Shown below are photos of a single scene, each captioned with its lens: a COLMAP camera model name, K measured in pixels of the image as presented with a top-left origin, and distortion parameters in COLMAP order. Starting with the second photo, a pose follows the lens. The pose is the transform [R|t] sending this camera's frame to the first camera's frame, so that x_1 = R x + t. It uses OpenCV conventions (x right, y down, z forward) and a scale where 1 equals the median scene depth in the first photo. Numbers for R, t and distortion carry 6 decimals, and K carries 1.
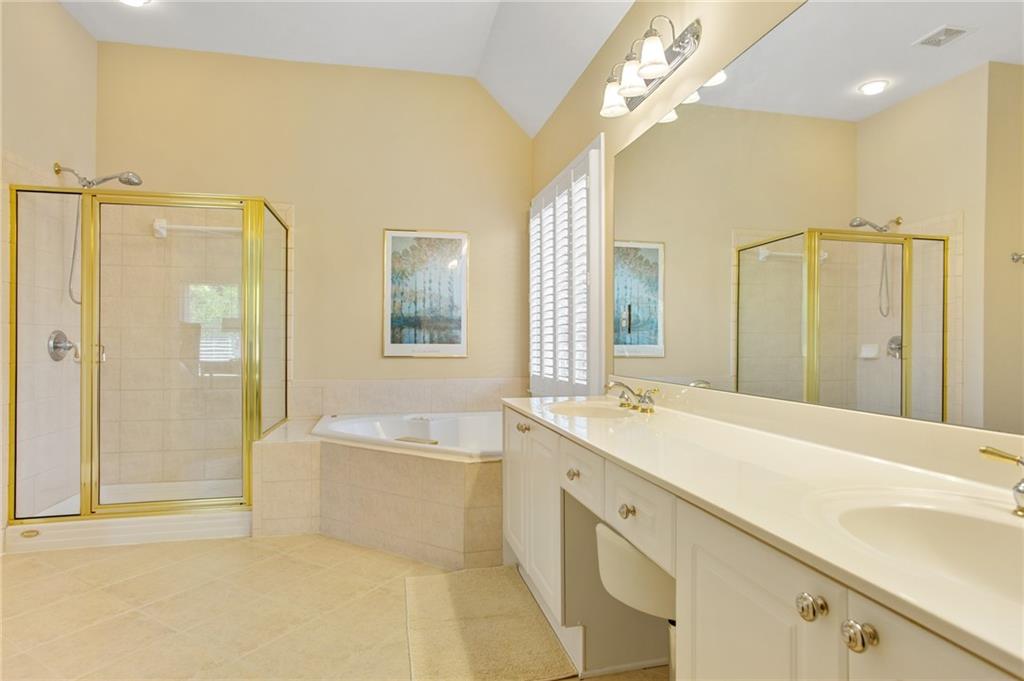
lens RADIAL K [[562.4, 0, 514.8], [0, 562.4, 339.9], [0, 0, 1]] dist [-0.015100, 0.007391]
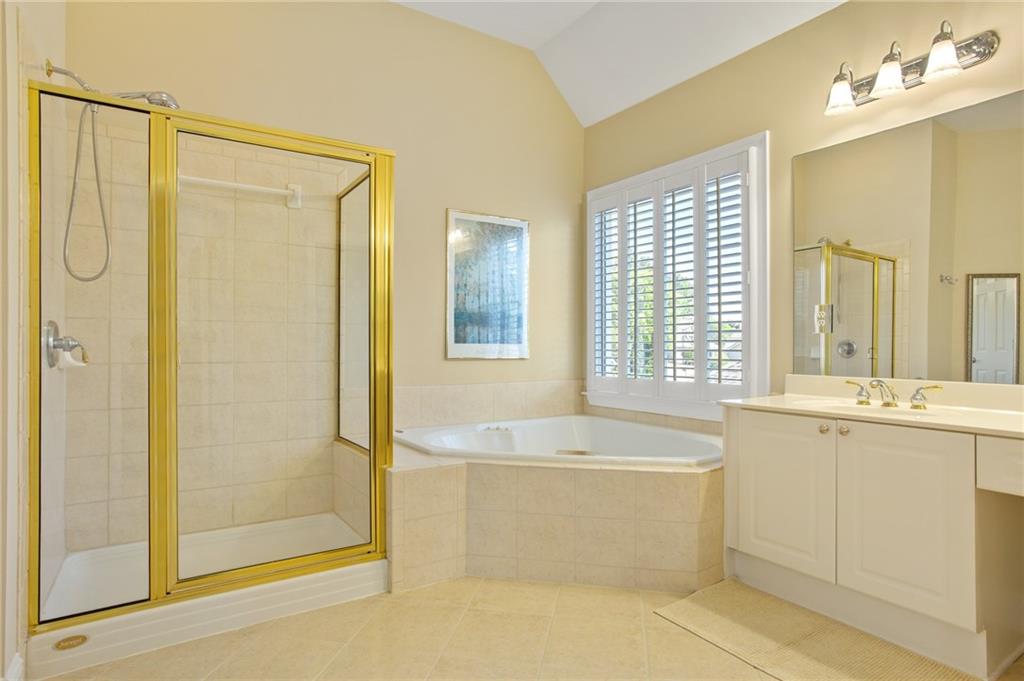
lens RADIAL K [[562.4, 0, 511.3], [0, 562.4, 344.9], [0, 0, 1]] dist [-0.015100, 0.007391]
pose [[0.933338, 0.002907, 0.358986, -0.447443], [-0.004068, 0.999989, 0.002480, 0.006532], [-0.358975, -0.003775, 0.933340, 0.168750]]
